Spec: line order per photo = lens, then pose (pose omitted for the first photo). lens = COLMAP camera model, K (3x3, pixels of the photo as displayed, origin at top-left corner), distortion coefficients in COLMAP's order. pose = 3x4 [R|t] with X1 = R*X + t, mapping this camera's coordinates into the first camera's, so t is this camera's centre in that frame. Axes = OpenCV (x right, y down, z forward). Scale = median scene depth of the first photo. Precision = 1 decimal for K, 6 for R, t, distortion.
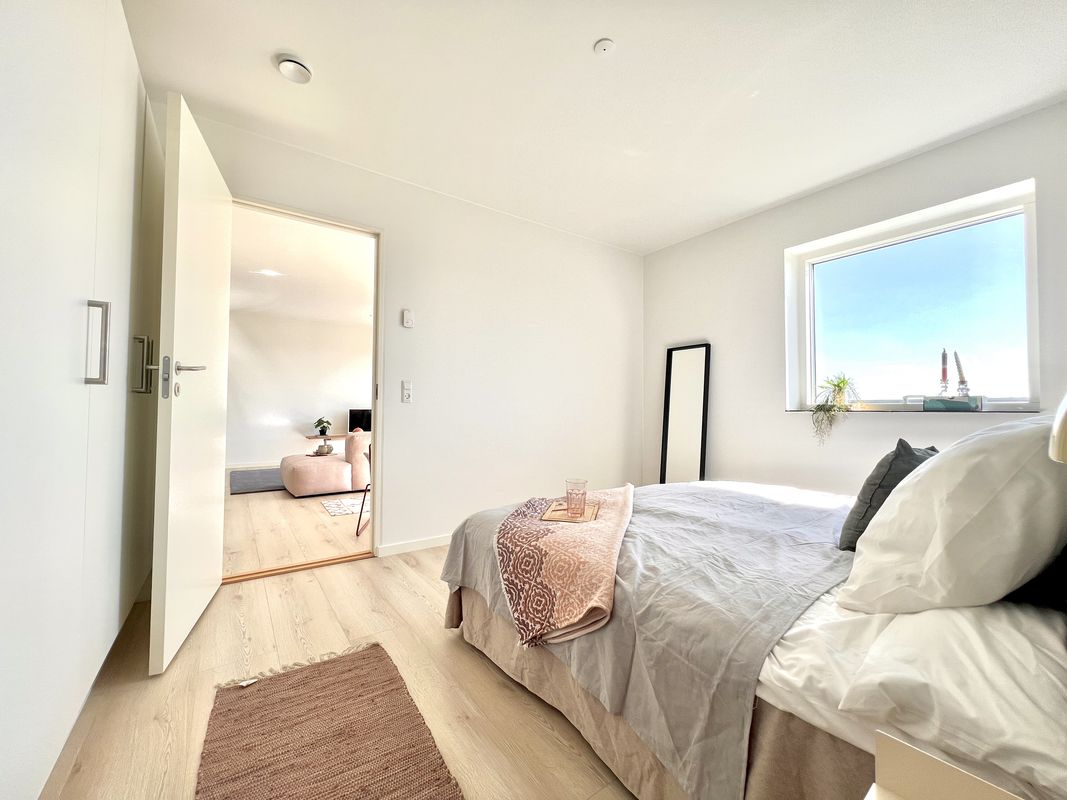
lens RADIAL K [[428.1, 0, 530.1], [0, 428.1, 397.0], [0, 0, 1]] dist [-0.001582, 0.000039]
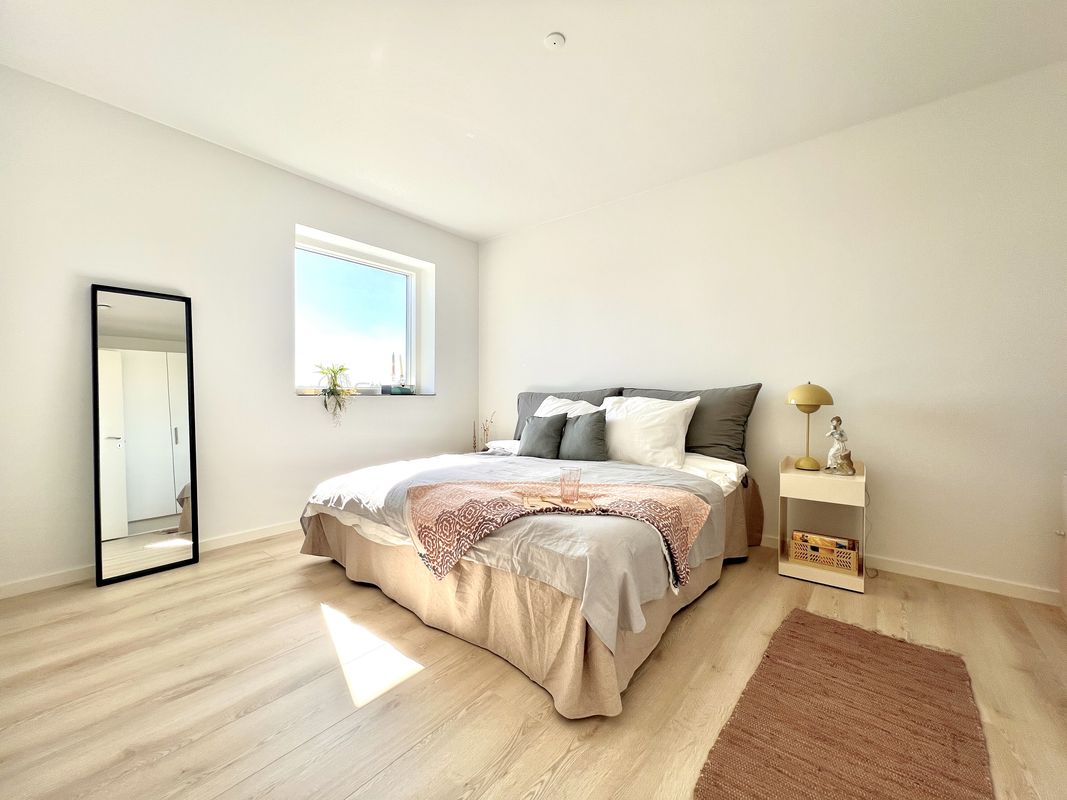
lens RADIAL K [[428.1, 0, 530.1], [0, 428.1, 397.0], [0, 0, 1]] dist [-0.001582, 0.000039]
pose [[-0.272684, -0.010477, 0.962047, -0.496654], [-0.030727, 0.999525, 0.002176, 0.020814], [-0.961613, -0.028967, -0.272876, 0.813611]]
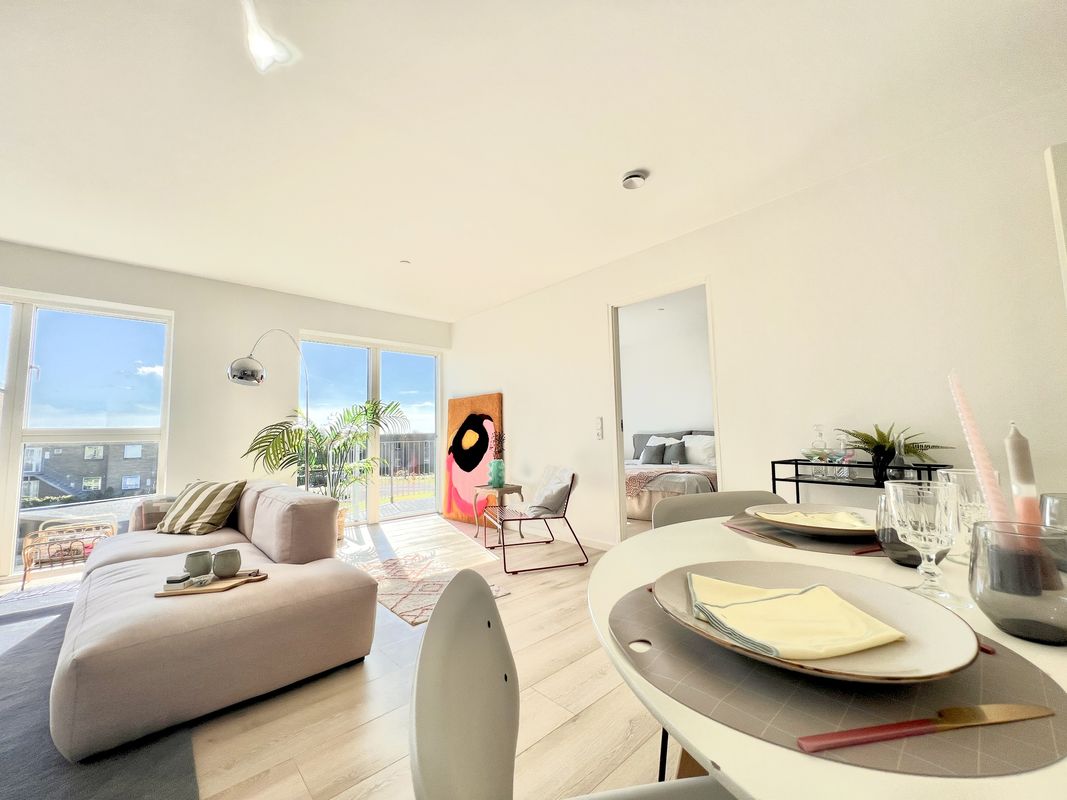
lens RADIAL K [[428.1, 0, 530.1], [0, 428.1, 397.0], [0, 0, 1]] dist [-0.001582, 0.000039]
pose [[-0.132580, 0.089173, 0.987153, -1.548656], [-0.005583, 0.995862, -0.090709, 0.024341], [-0.991157, -0.017537, -0.131533, 1.385327]]
